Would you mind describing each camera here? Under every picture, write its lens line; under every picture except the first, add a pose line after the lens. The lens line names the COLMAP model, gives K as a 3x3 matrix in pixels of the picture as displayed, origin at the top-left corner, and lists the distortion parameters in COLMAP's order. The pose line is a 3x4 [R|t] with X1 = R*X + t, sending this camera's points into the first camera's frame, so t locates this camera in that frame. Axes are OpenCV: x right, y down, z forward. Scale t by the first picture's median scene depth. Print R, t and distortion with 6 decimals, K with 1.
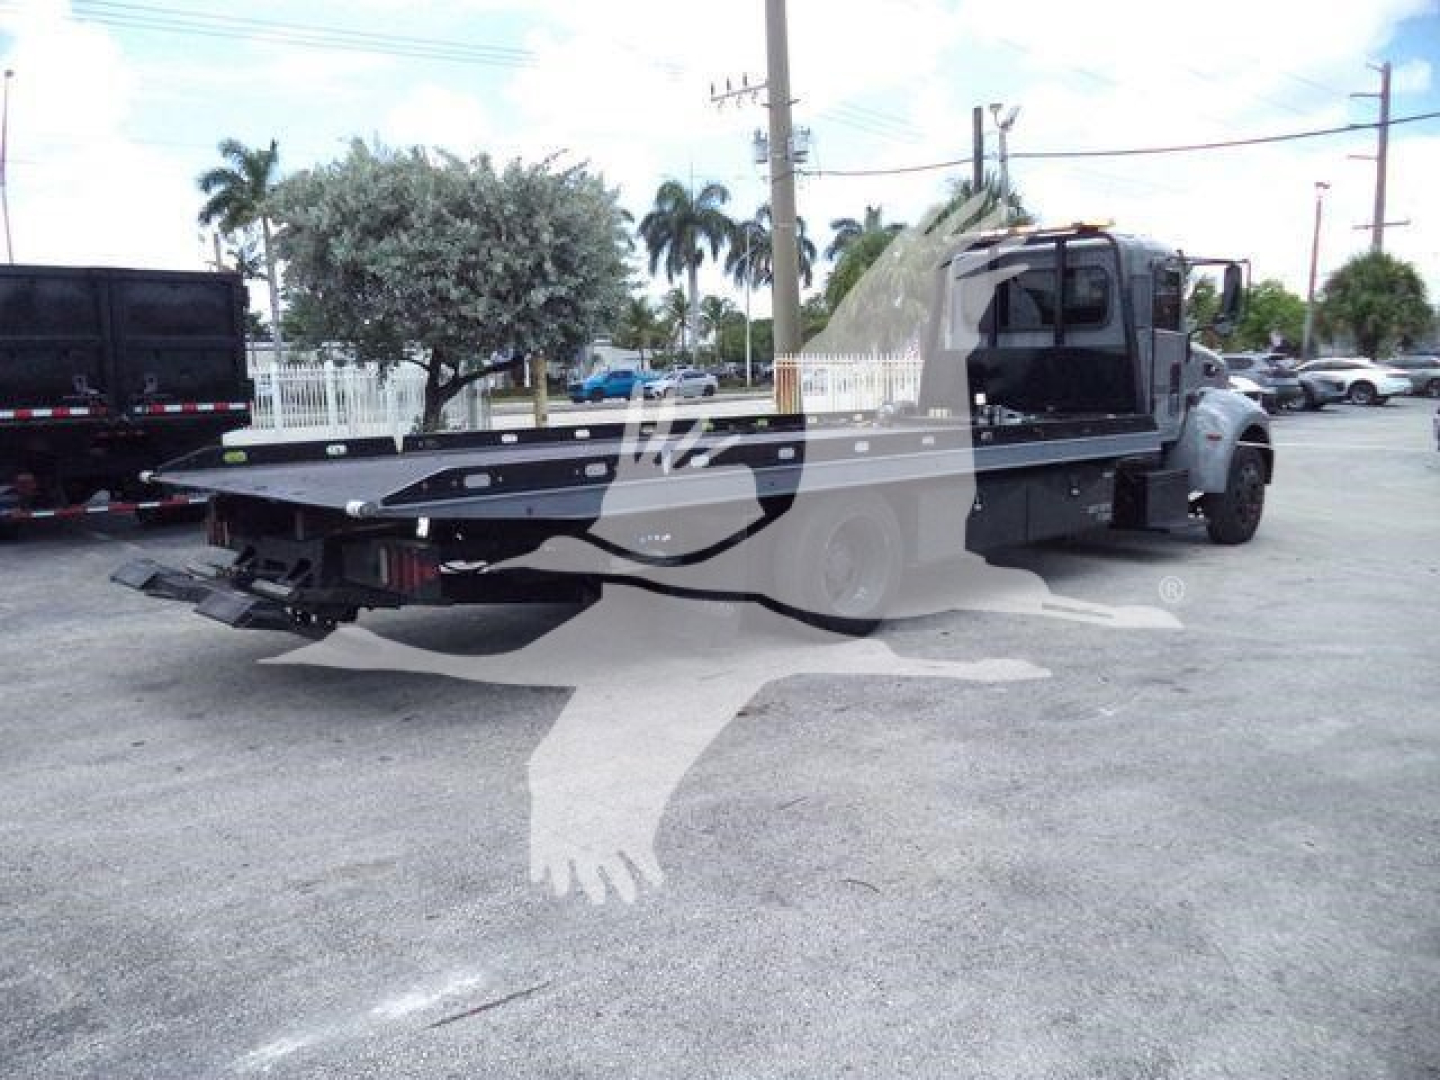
lens RADIAL K [[1164.5, 0, 755.5], [0, 1164.5, 559.2], [0, 0, 1]] dist [-0.036115, 0.012750]
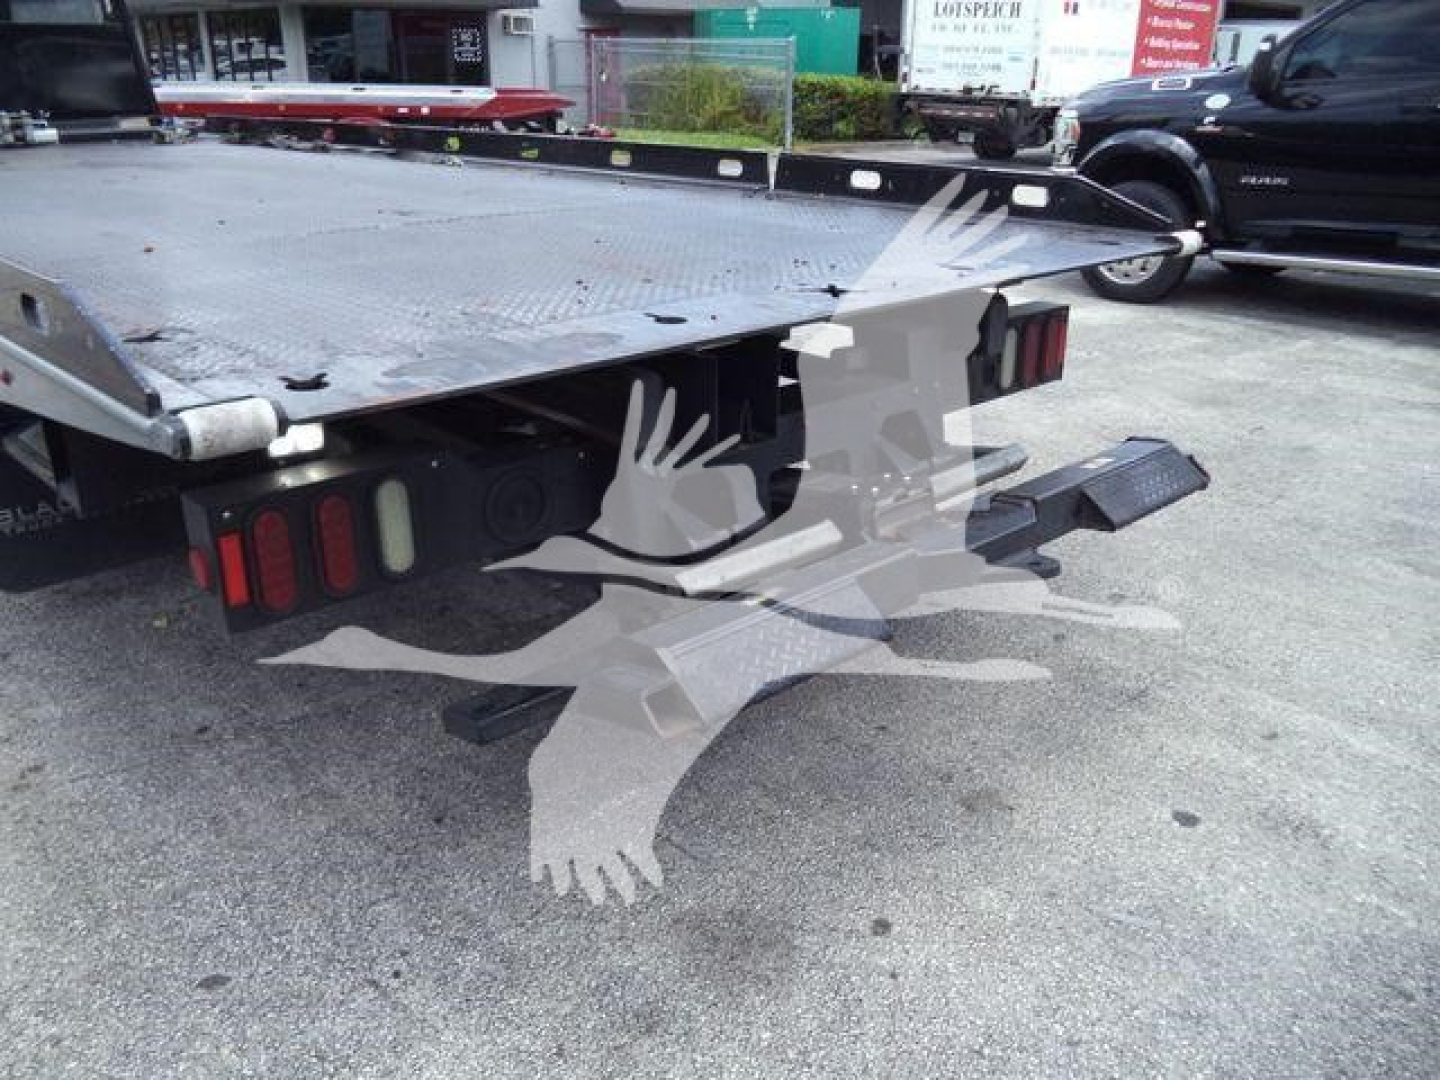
lens RADIAL K [[1164.5, 0, 711.4], [0, 1164.5, 543.2], [0, 0, 1]] dist [-0.036115, 0.012750]
pose [[0.028606, -0.368931, 0.929016, -0.335041], [0.157174, 0.919496, 0.360311, -0.053626], [-0.987156, 0.135710, 0.084290, 0.402908]]
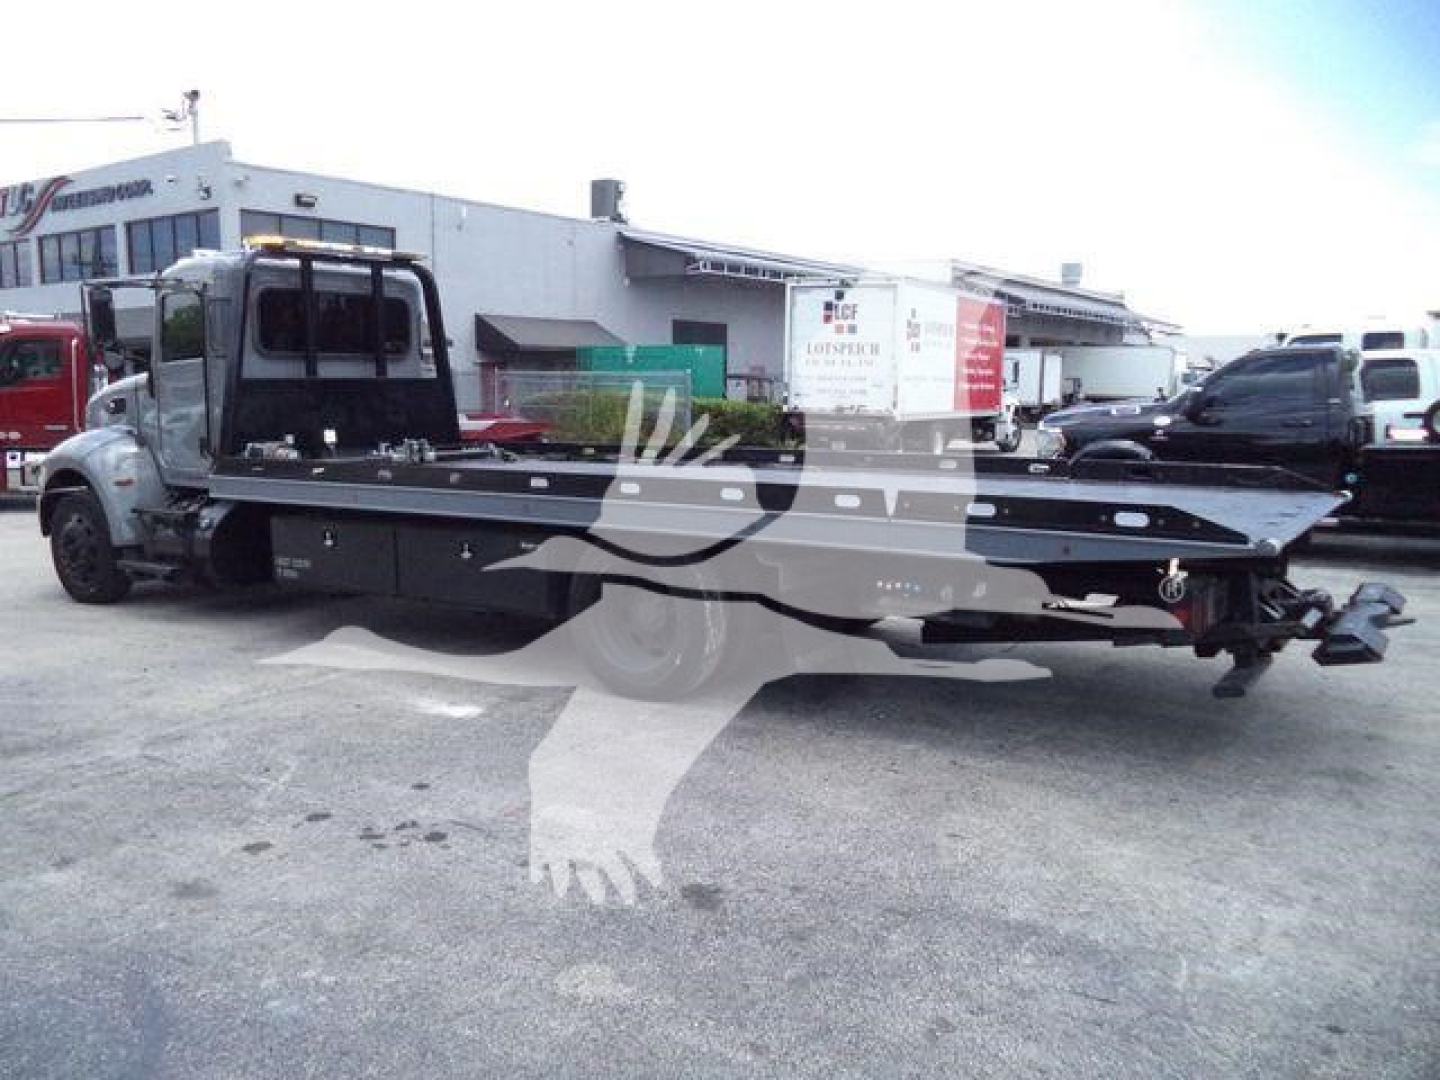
lens RADIAL K [[1164.5, 0, 691.6], [0, 1164.5, 543.8], [0, 0, 1]] dist [-0.036115, 0.012750]
pose [[-0.168950, -0.119991, 0.978293, -0.512538], [0.168380, 0.974457, 0.148600, -0.105191], [-0.971136, 0.189831, -0.144430, 0.645691]]
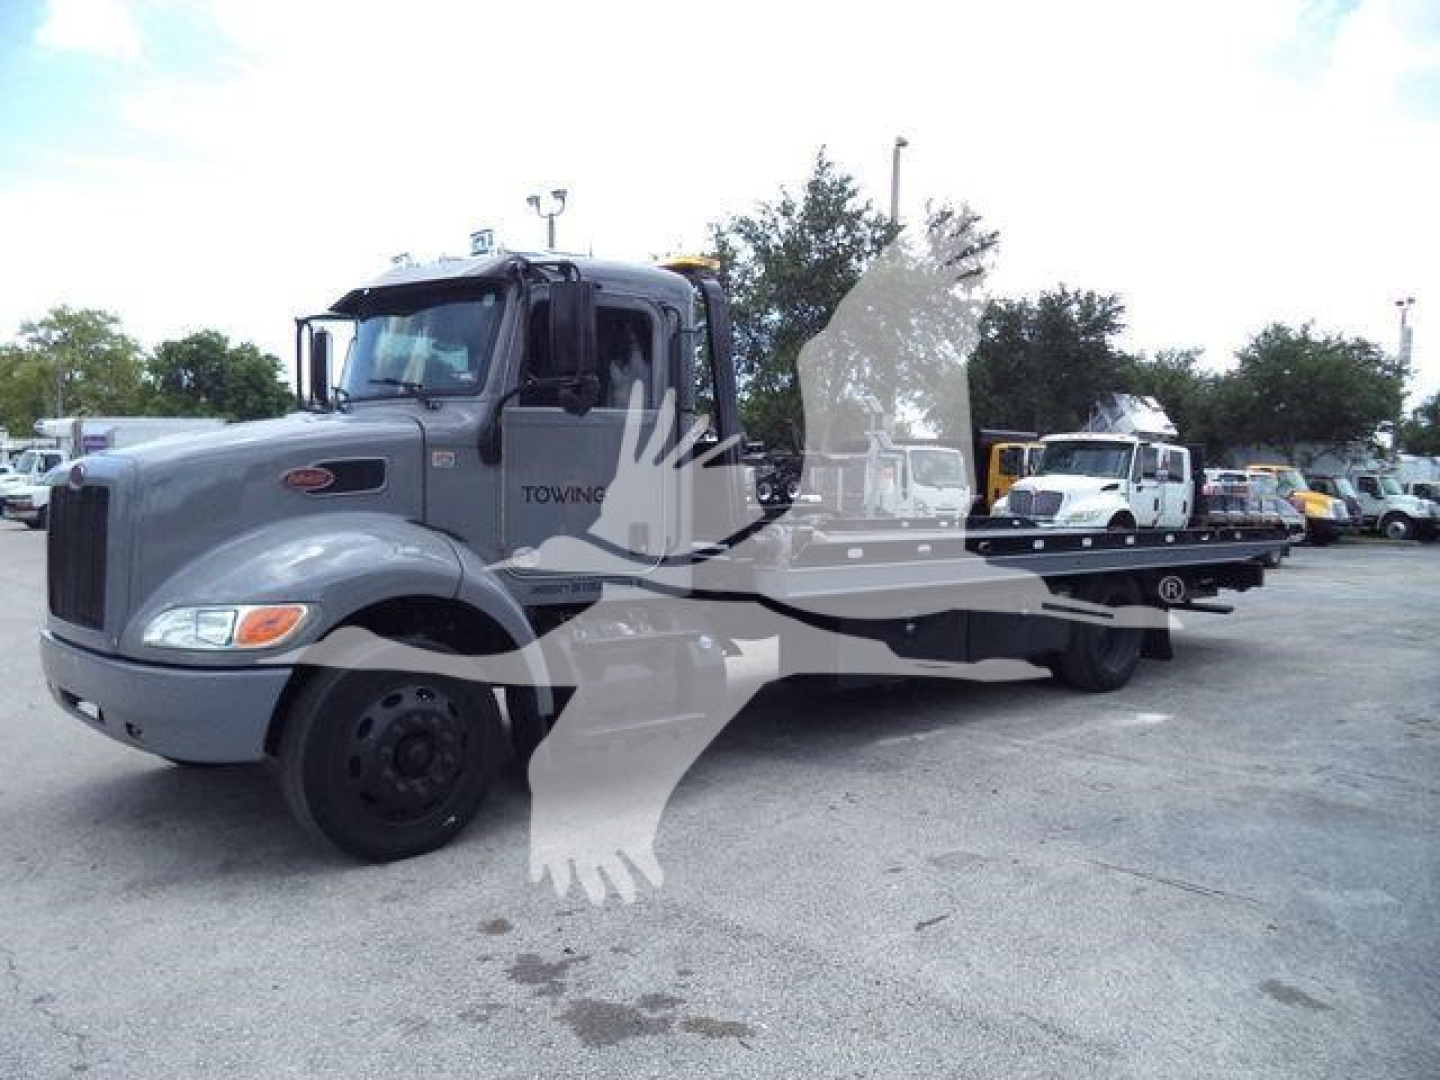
lens RADIAL K [[1164.5, 0, 720.6], [0, 1164.5, 539.1], [0, 0, 1]] dist [-0.036115, 0.012750]
pose [[-0.999081, -0.000605, 0.042861, 0.107629], [0.008664, 0.976415, 0.215727, -0.199604], [-0.041981, 0.215900, -0.975513, 1.214652]]
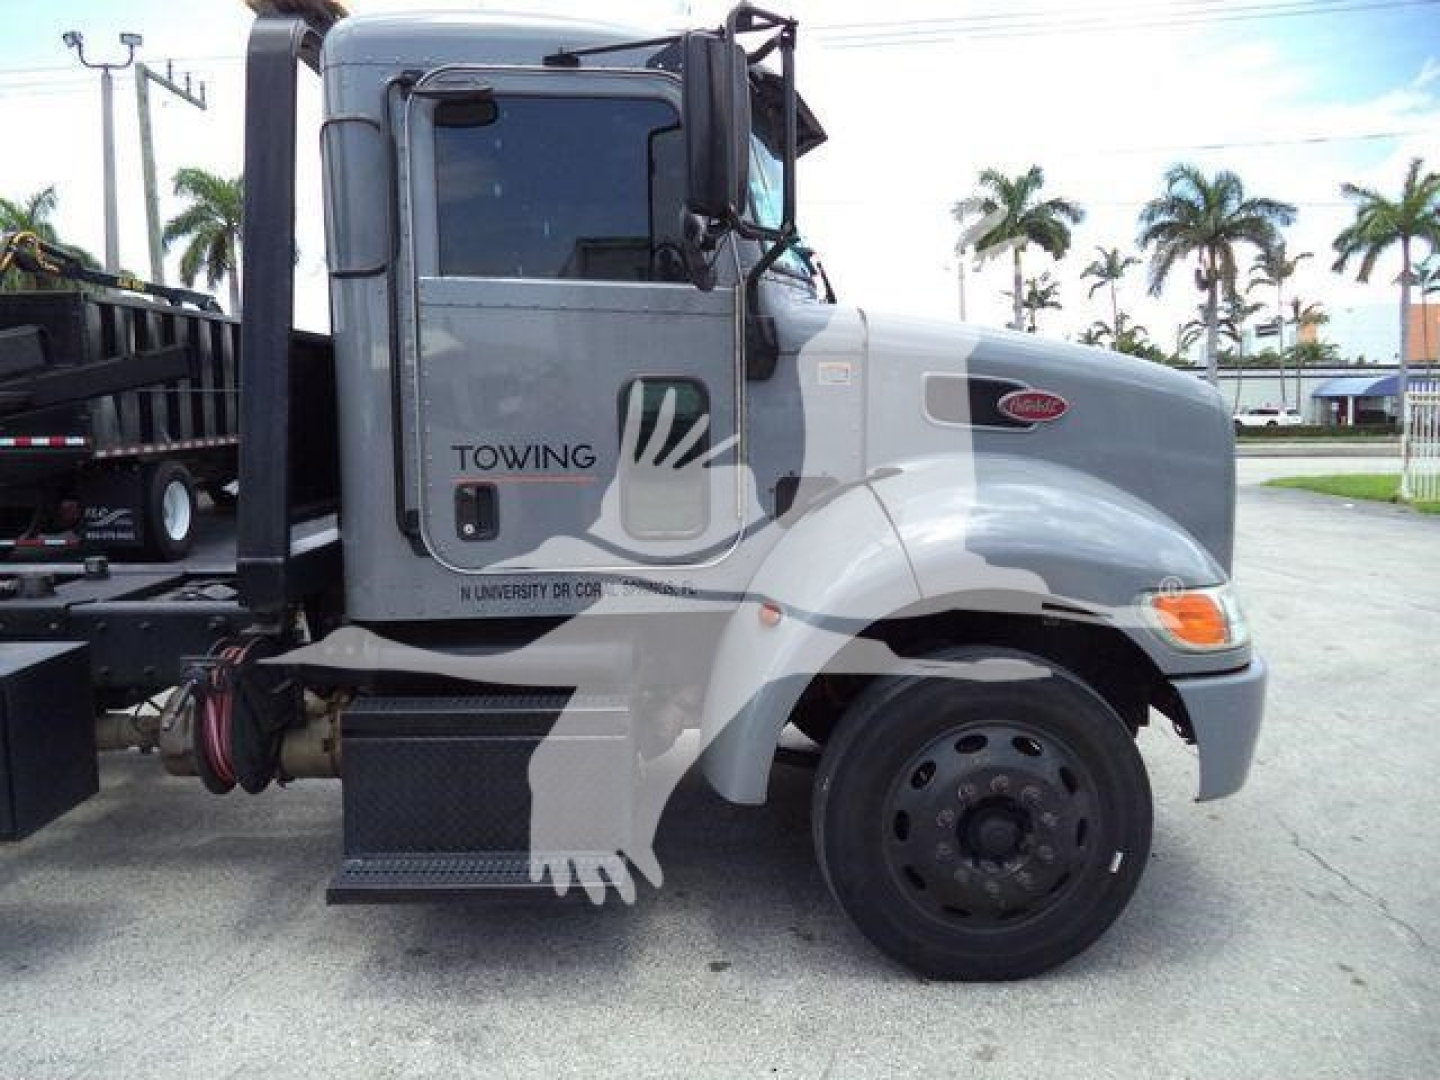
lens RADIAL K [[1164.5, 0, 721.3], [0, 1164.5, 548.0], [0, 0, 1]] dist [-0.036115, 0.012750]
pose [[0.699823, 0.093036, -0.708232, 0.451780], [-0.117203, 0.993000, 0.014632, -0.095914], [0.704636, 0.072767, 0.705828, 0.572339]]
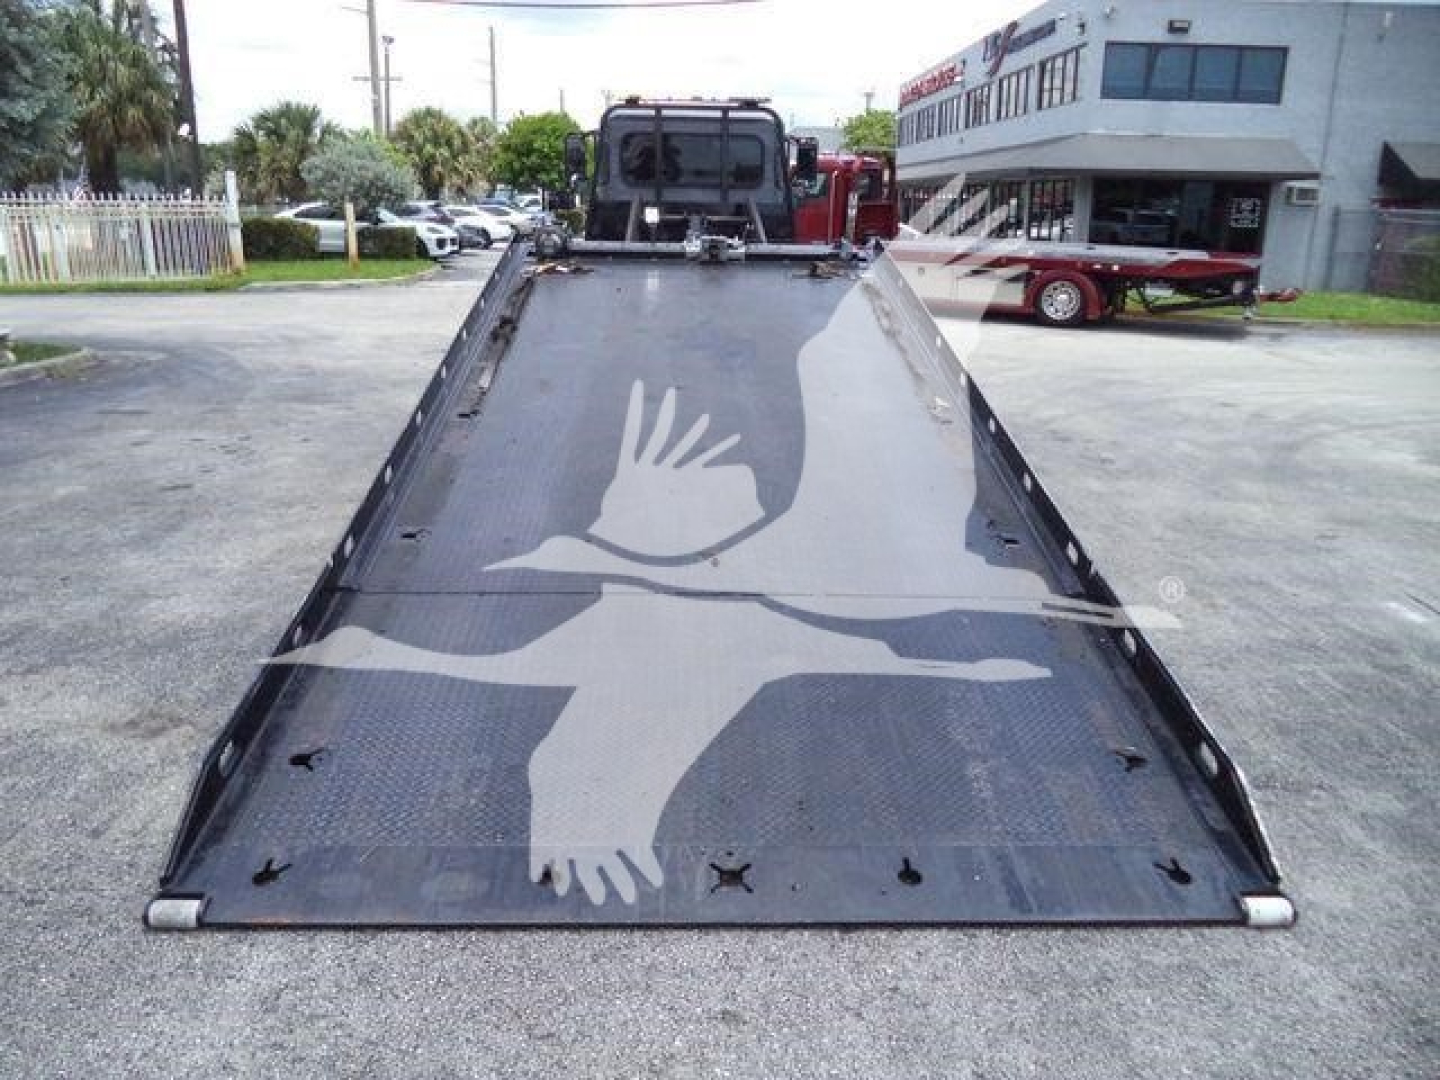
lens RADIAL K [[1164.5, 0, 720.2], [0, 1164.5, 536.6], [0, 0, 1]] dist [-0.036115, 0.012750]
pose [[0.680680, -0.173457, 0.711750, -0.455441], [0.094276, 0.984226, 0.149701, -0.017002], [-0.726490, -0.034797, 0.686296, 0.122720]]
